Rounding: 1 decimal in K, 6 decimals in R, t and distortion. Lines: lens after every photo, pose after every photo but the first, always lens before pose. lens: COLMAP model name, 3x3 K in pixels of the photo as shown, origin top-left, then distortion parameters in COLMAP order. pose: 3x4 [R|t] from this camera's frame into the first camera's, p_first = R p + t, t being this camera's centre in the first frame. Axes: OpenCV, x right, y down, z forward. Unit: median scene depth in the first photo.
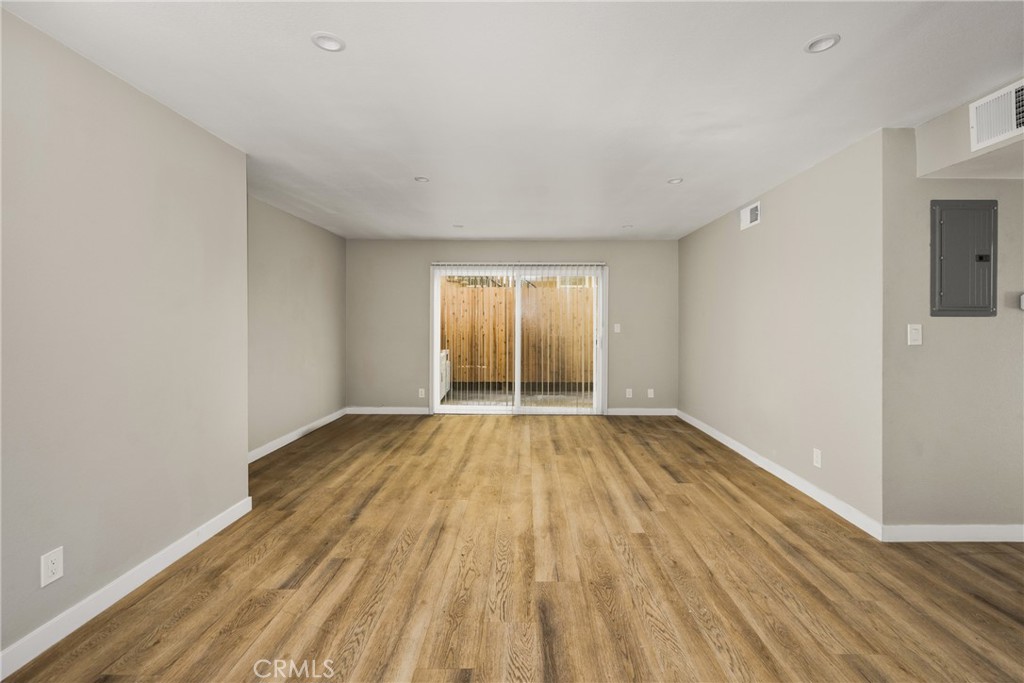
lens RADIAL K [[421.8, 0, 523.3], [0, 421.8, 319.3], [0, 0, 1]] dist [-0.000997, -0.000410]
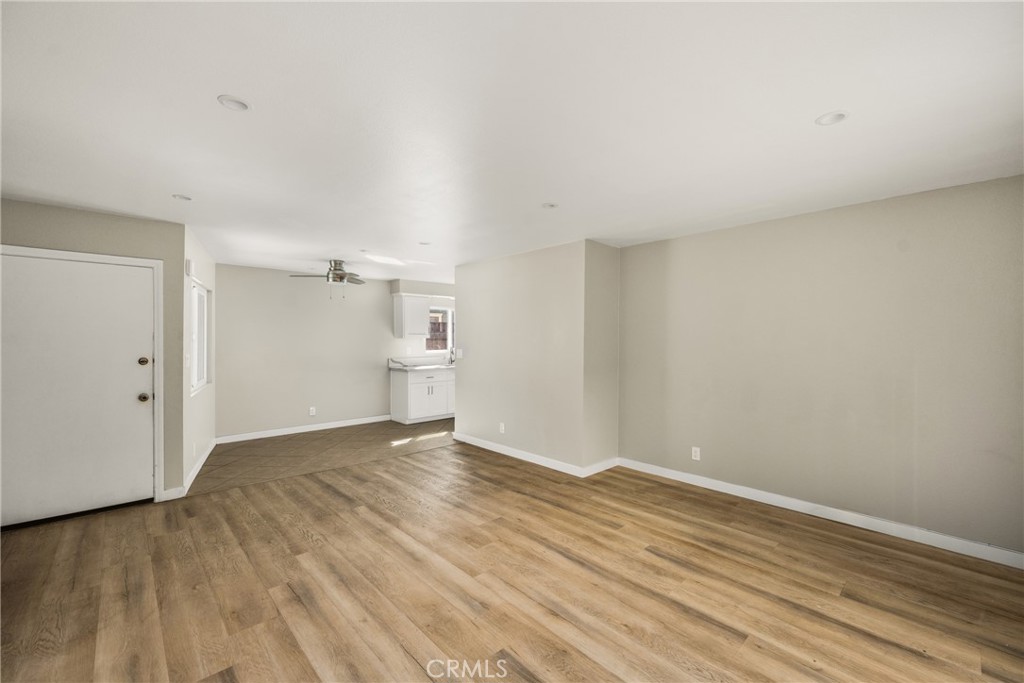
lens RADIAL K [[421.8, 0, 513.0], [0, 421.8, 340.9], [0, 0, 1]] dist [-0.000997, -0.000410]
pose [[-0.717886, 0.002745, -0.696155, 0.572959], [0.000800, 0.999995, 0.003117, -0.033823], [0.696160, 0.001681, -0.717884, 1.943103]]
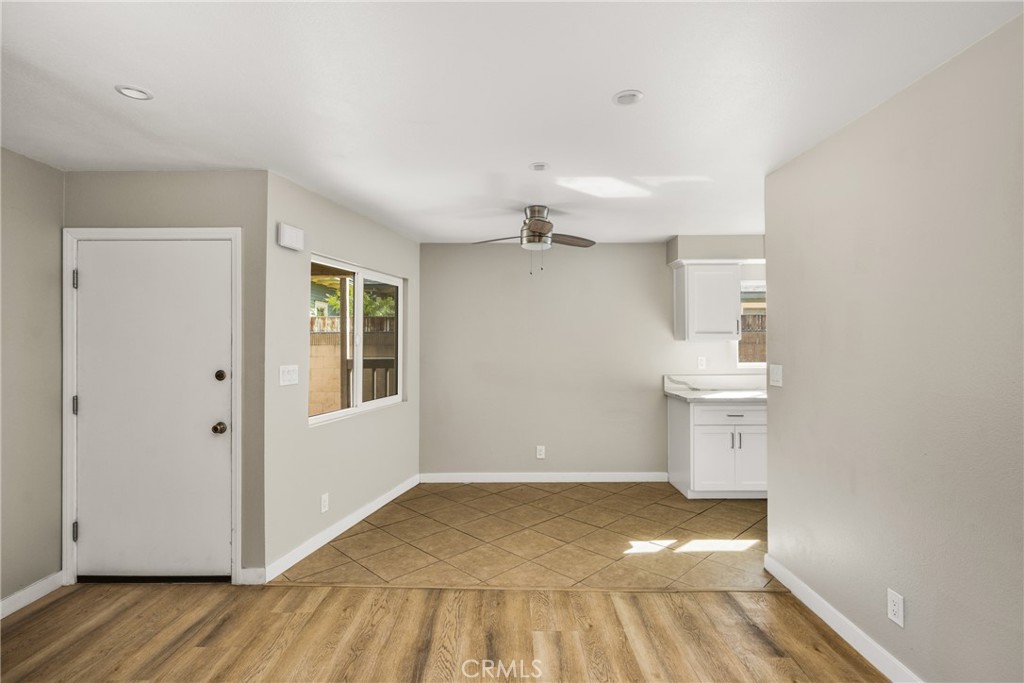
lens RADIAL K [[490.2, 0, 510.9], [0, 490.2, 342.0], [0, 0, 1]] dist [-0.000383, -0.000837]
pose [[-0.999703, 0.003269, -0.024142, -0.064200], [0.003379, 0.999984, -0.004525, -0.032957], [0.024127, -0.004605, -0.999698, 1.322100]]
